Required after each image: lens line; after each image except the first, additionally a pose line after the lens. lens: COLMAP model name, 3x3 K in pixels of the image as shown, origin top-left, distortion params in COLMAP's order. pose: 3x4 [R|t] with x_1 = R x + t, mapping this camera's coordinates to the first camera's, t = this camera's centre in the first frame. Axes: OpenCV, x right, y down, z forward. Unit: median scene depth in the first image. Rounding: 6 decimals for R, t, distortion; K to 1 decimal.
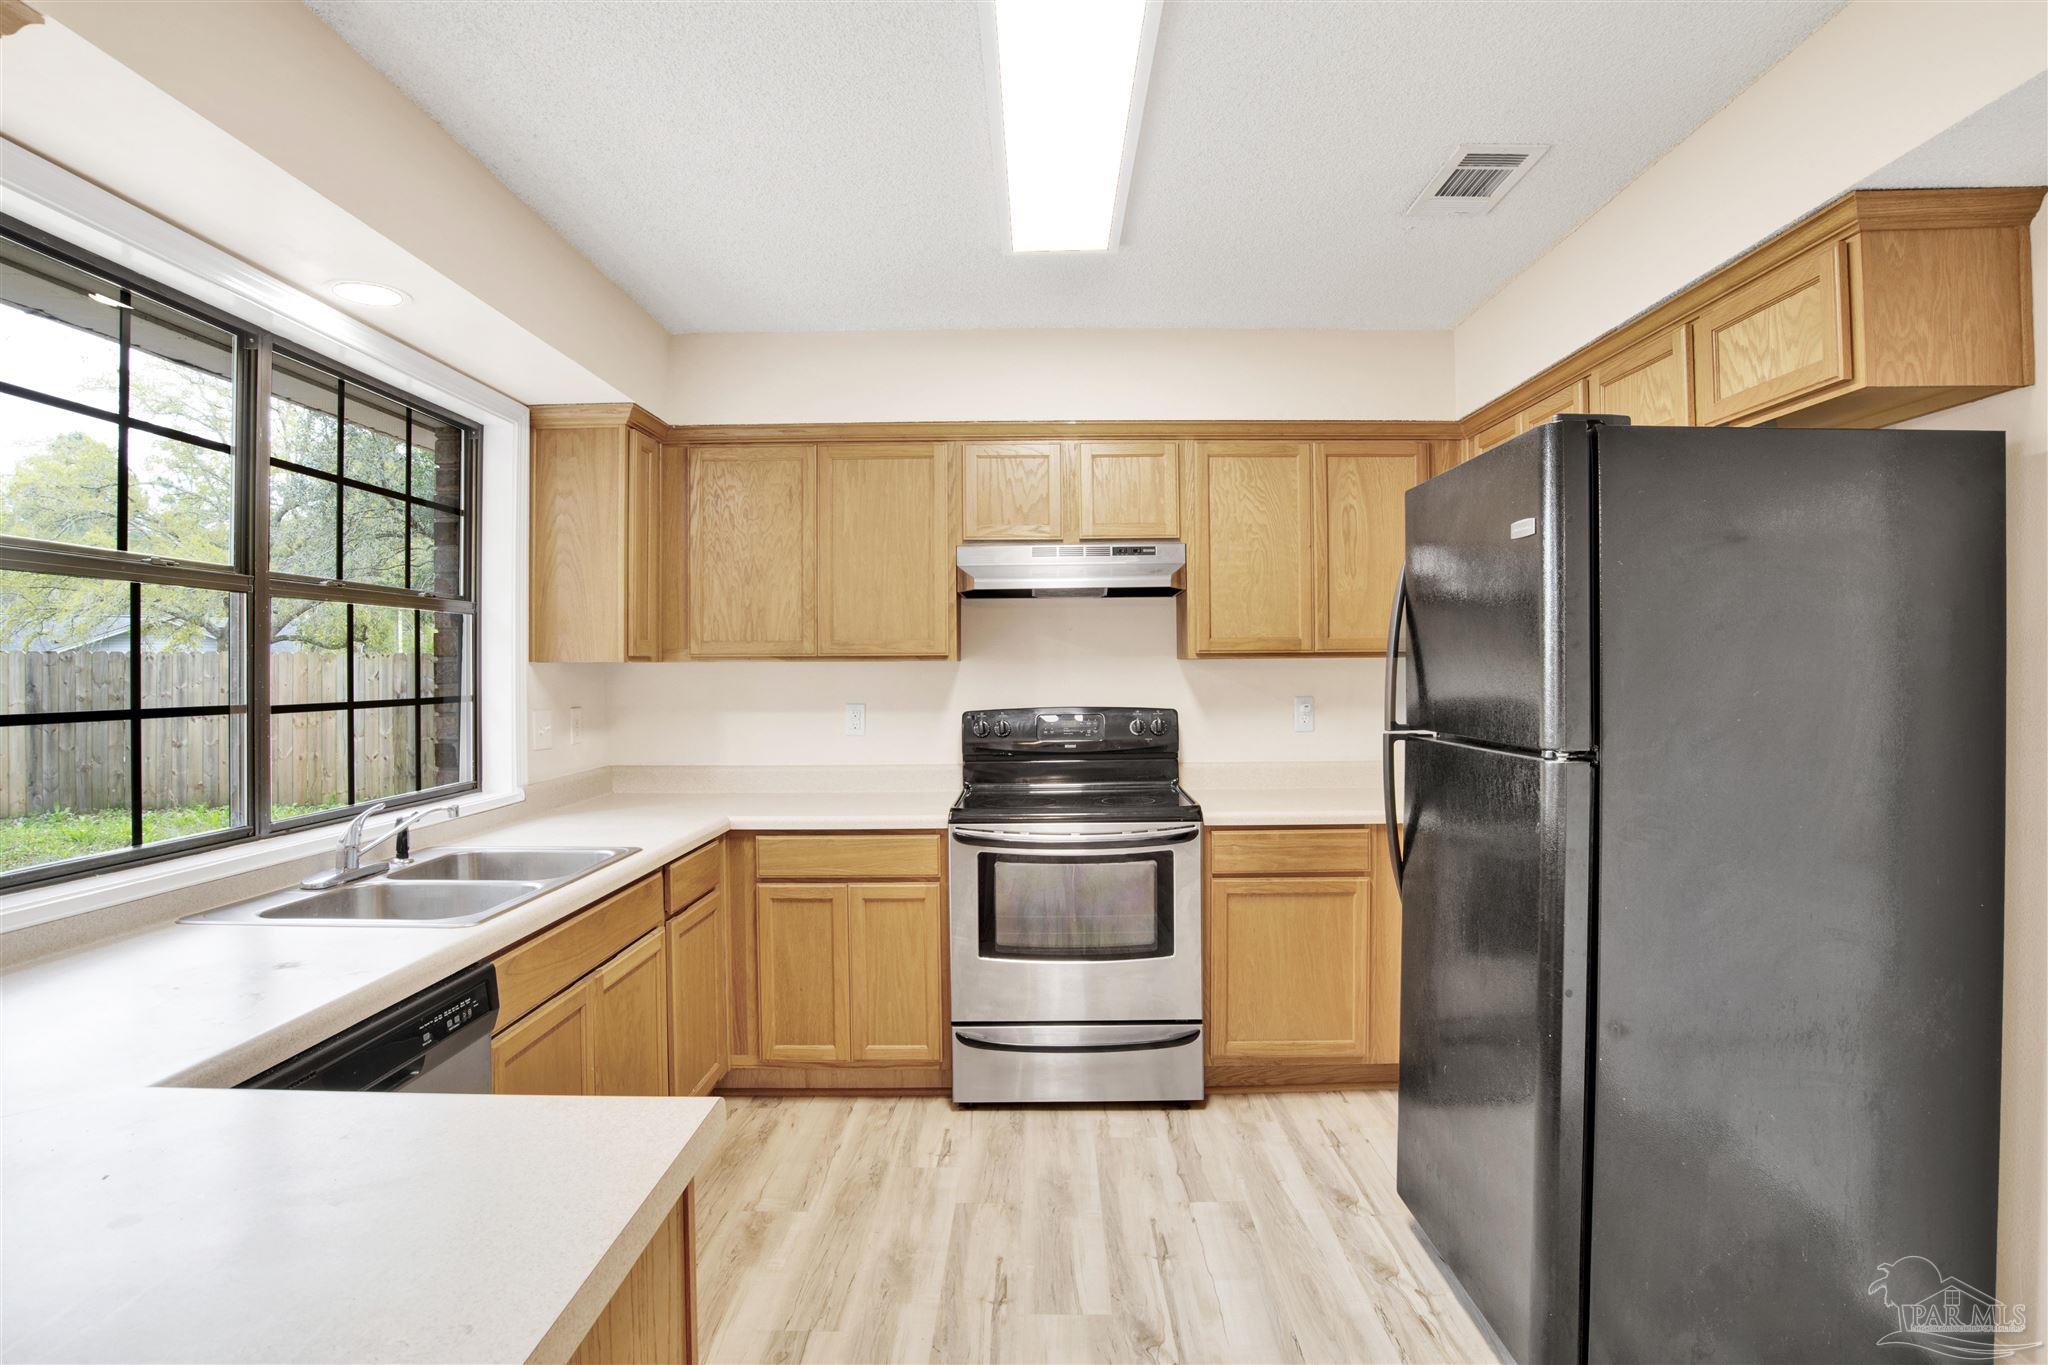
lens RADIAL K [[1073.7, 0, 1037.3], [0, 1073.7, 673.3], [0, 0, 1]] dist [-0.067747, 0.023696]
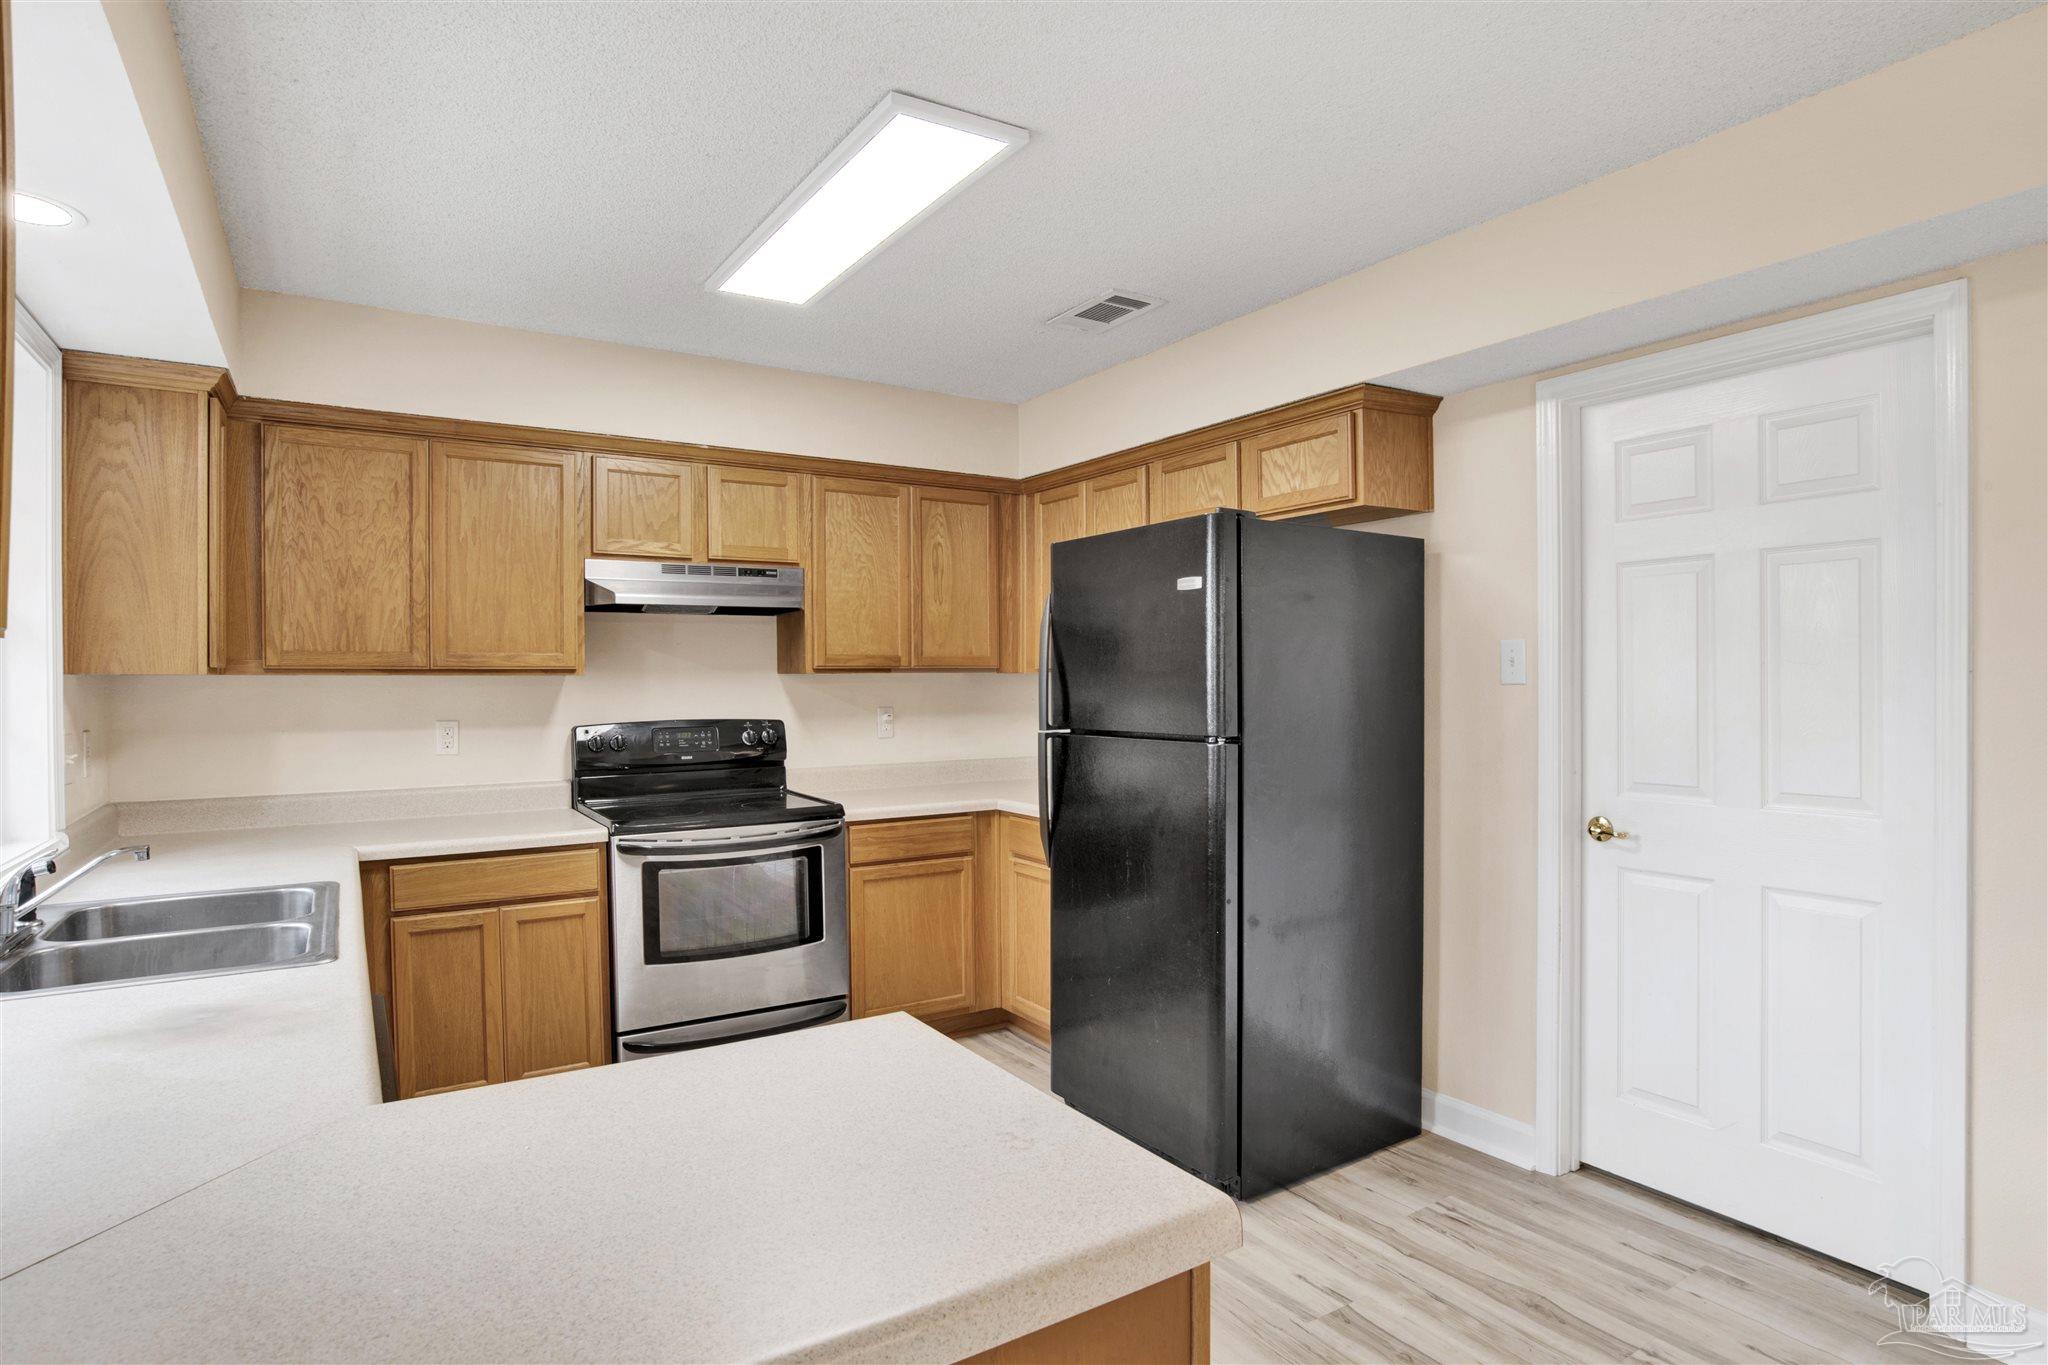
lens RADIAL K [[1073.7, 0, 1058.8], [0, 1073.7, 692.9], [0, 0, 1]] dist [-0.067747, 0.023696]
pose [[0.830430, -0.004523, 0.557105, -0.284344], [0.002992, 0.999989, 0.003658, 0.003313], [-0.557115, -0.001371, 0.830434, -0.058640]]
